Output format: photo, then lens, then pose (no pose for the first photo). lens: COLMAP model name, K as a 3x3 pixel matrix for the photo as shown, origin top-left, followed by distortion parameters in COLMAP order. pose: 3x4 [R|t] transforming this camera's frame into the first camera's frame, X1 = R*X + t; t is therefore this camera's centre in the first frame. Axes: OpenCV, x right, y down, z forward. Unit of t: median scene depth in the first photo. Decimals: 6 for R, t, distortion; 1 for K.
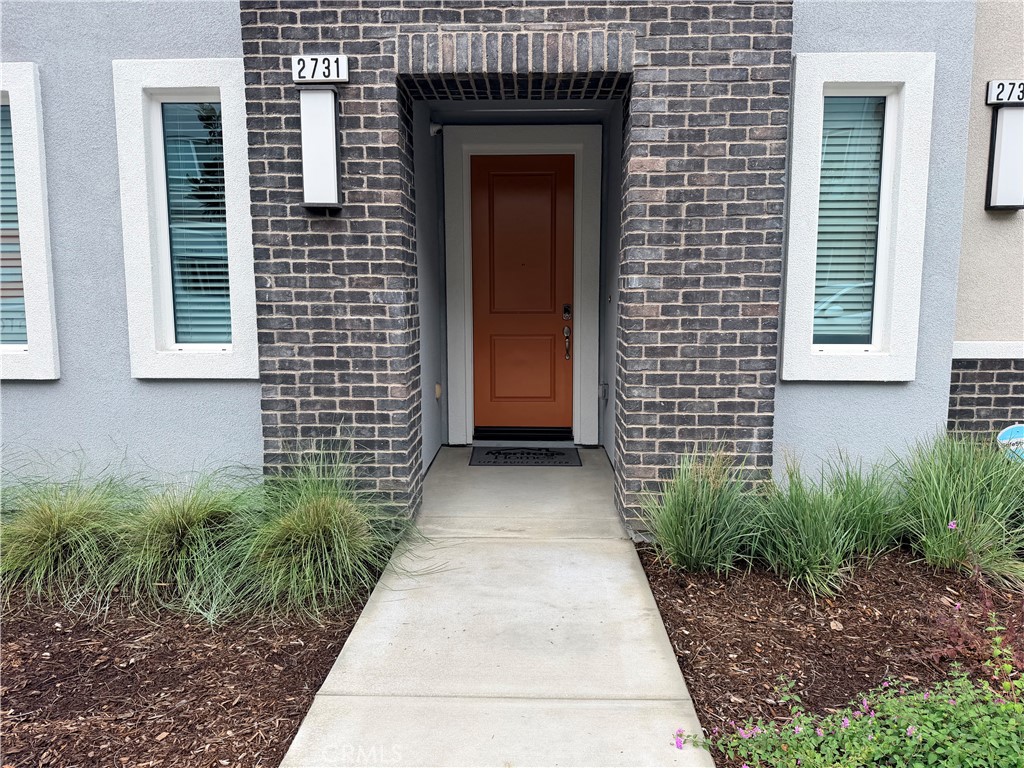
lens RADIAL K [[713.7, 0, 510.8], [0, 713.7, 382.0], [0, 0, 1]] dist [0.068279, -0.088216]
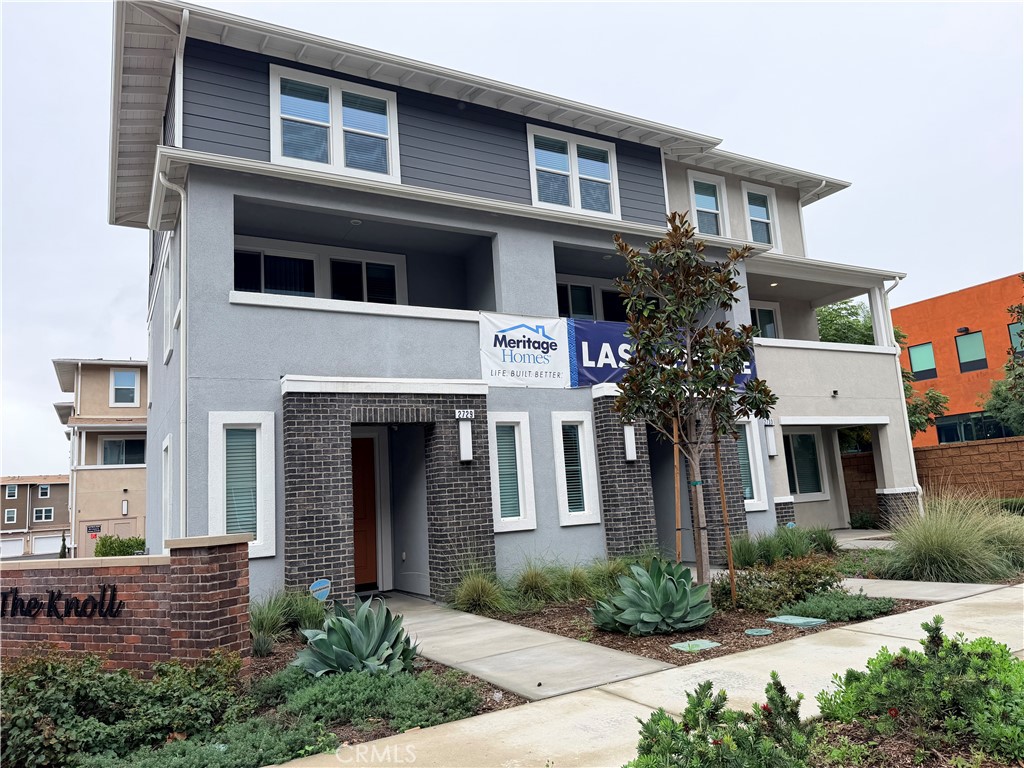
lens RADIAL K [[713.7, 0, 510.0], [0, 713.7, 381.5], [0, 0, 1]] dist [0.068279, -0.088216]
pose [[0.874890, 0.028575, 0.483478, -2.120255], [0.117442, 0.955948, -0.269020, 0.186698], [-0.469867, 0.292143, 0.832993, -1.346882]]
